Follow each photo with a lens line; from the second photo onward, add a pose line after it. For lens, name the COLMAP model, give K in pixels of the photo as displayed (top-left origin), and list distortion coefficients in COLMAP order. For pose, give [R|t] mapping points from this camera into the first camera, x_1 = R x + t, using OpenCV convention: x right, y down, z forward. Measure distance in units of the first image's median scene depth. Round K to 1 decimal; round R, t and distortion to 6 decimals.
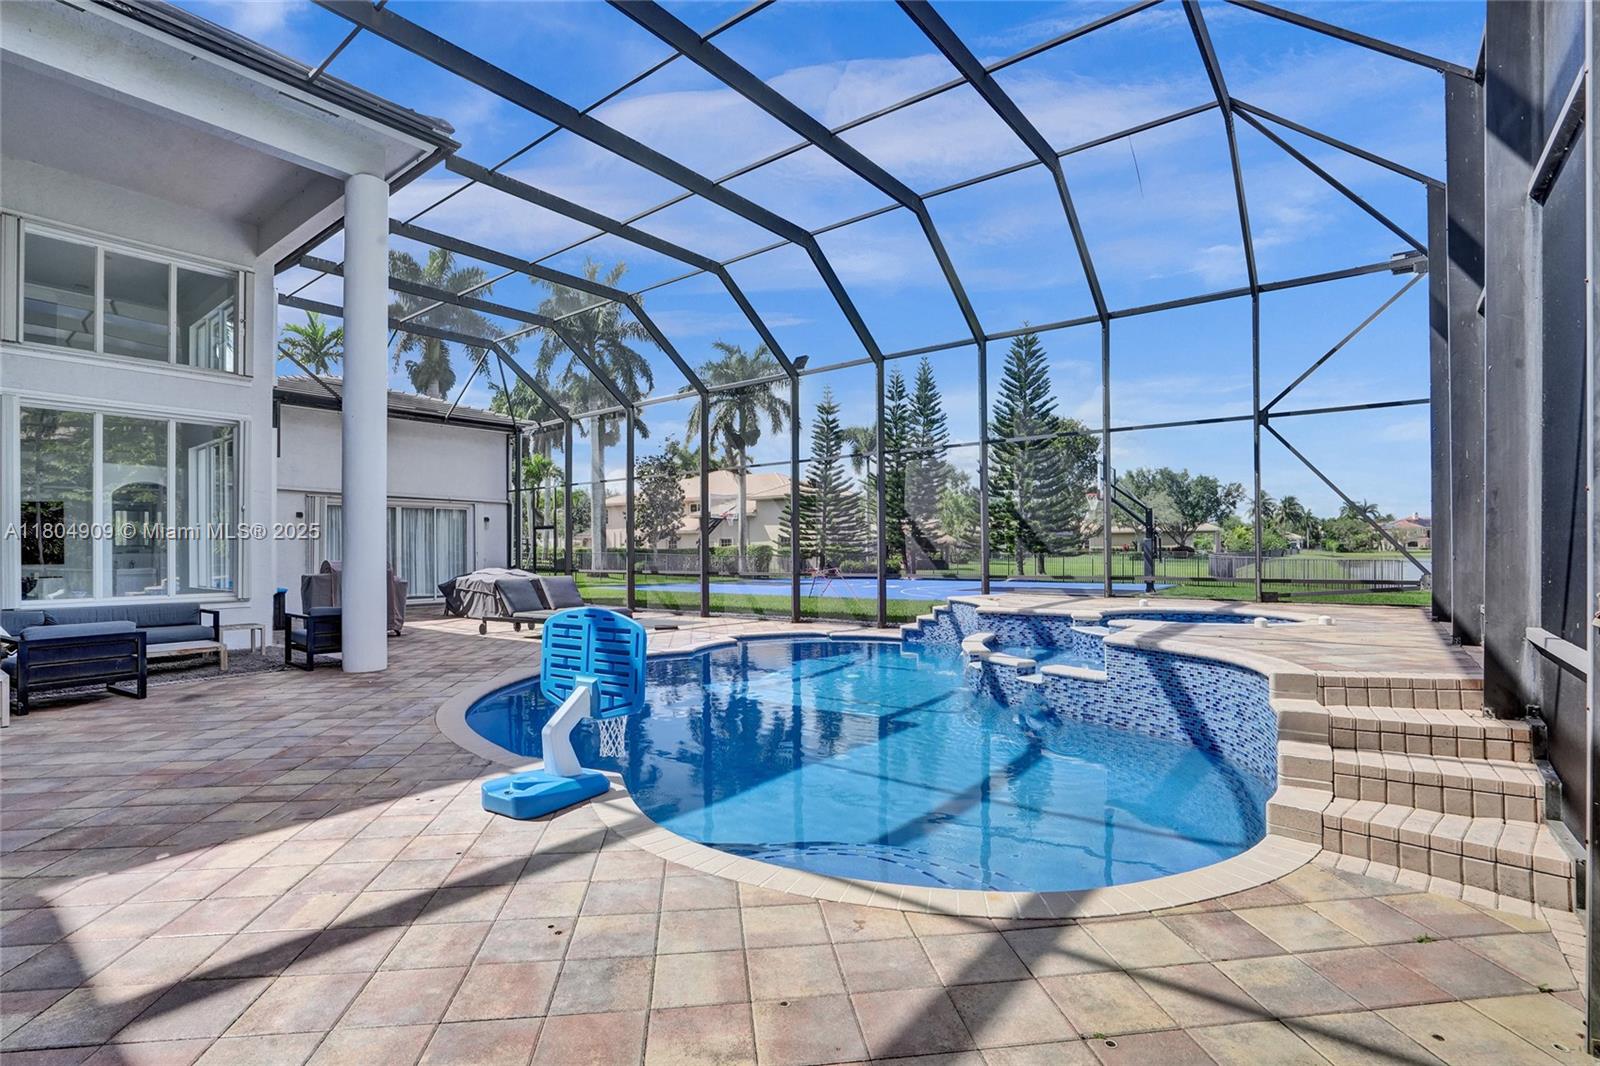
lens RADIAL K [[749.8, 0, 777.2], [0, 749.8, 549.2], [0, 0, 1]] dist [-0.005743, -0.000193]
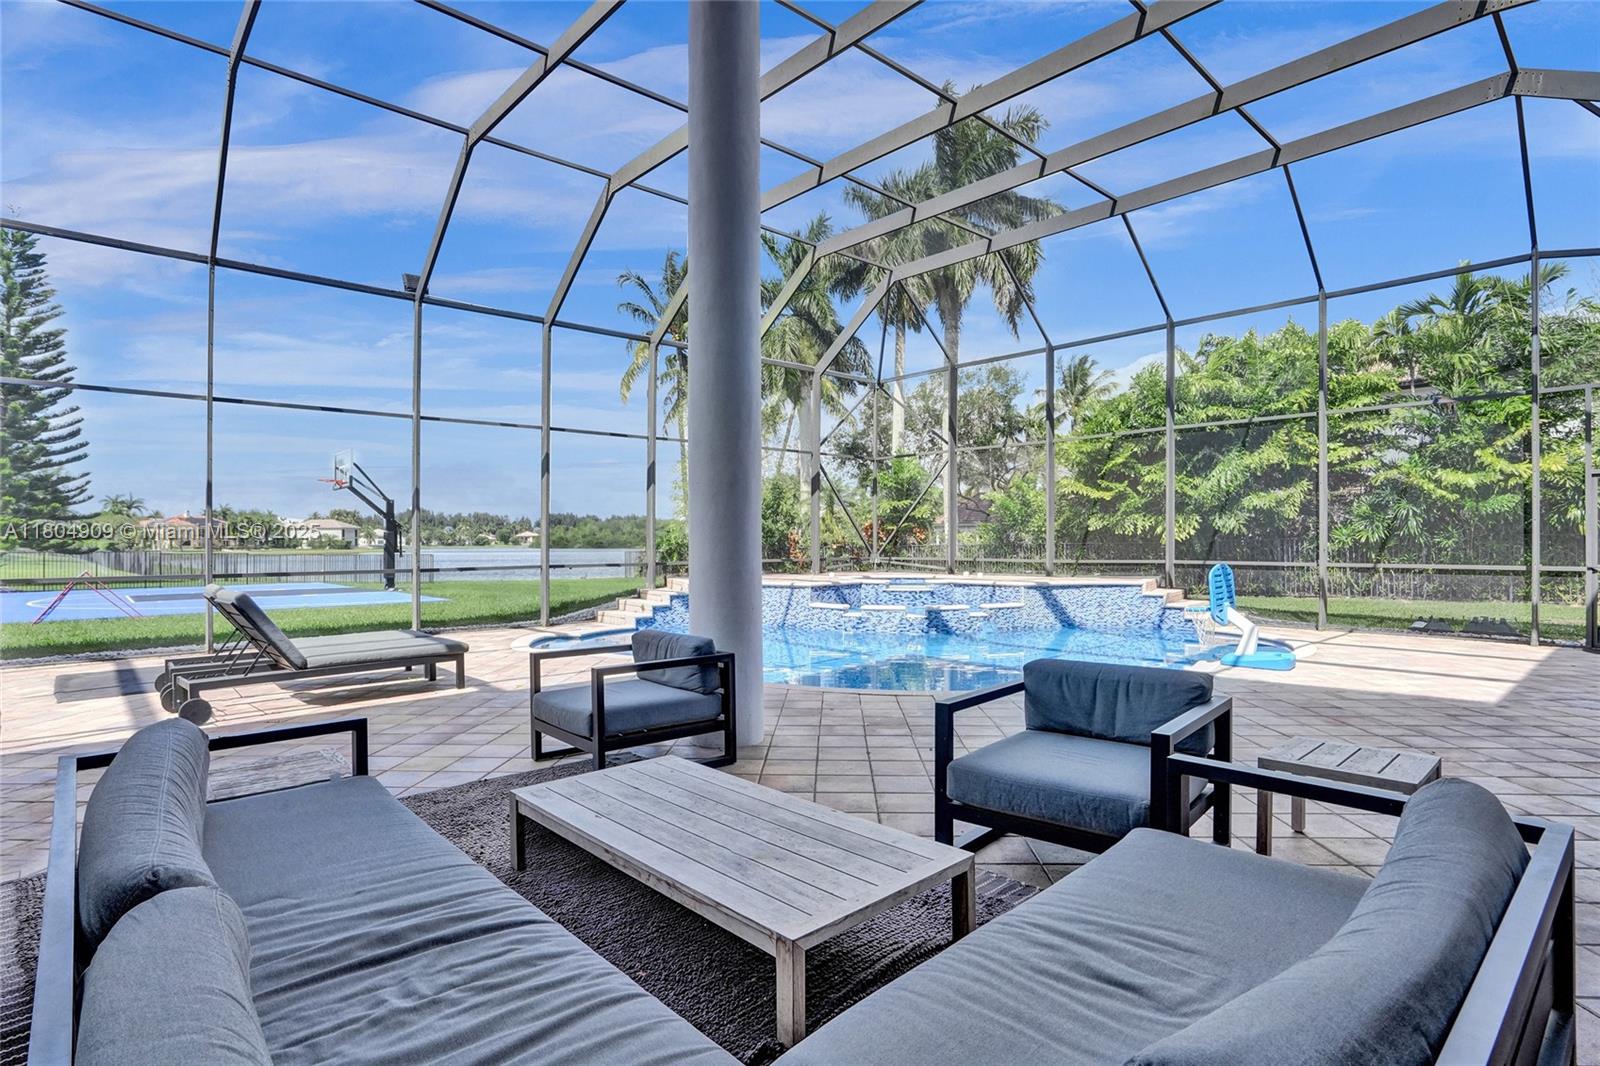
lens RADIAL K [[821.0, 0, 801.4], [0, 821.0, 540.1], [0, 0, 1]] dist [-0.019853, -0.000208]
pose [[0.143388, 0.012192, 0.989591, -1.706394], [-0.000569, 0.999925, -0.012236, 0.036312], [-0.989666, 0.001192, 0.143384, 1.275361]]
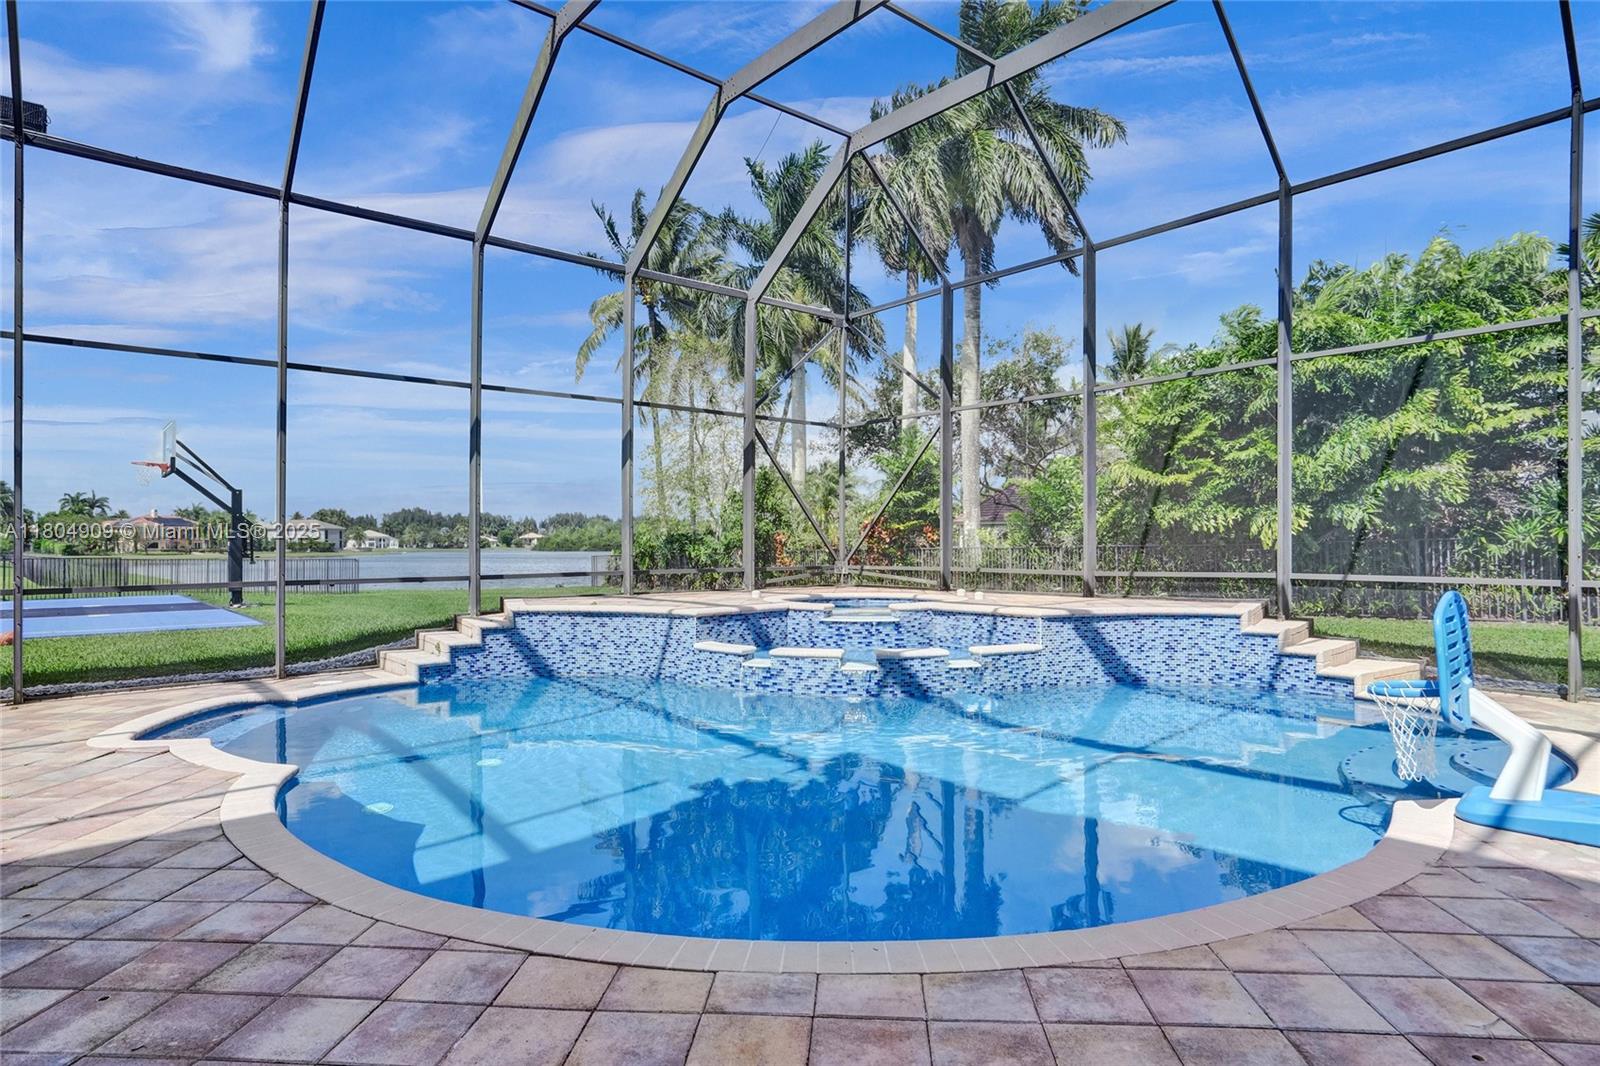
lens RADIAL K [[882.0, 0, 799.5], [0, 882.0, 544.5], [0, 0, 1]] dist [0.001344, 0.002068]
pose [[0.181307, 0.008907, 0.983386, -0.964586], [0.000195, 0.999959, -0.009093, 0.027962], [-0.983427, 0.001840, 0.181297, 1.134350]]
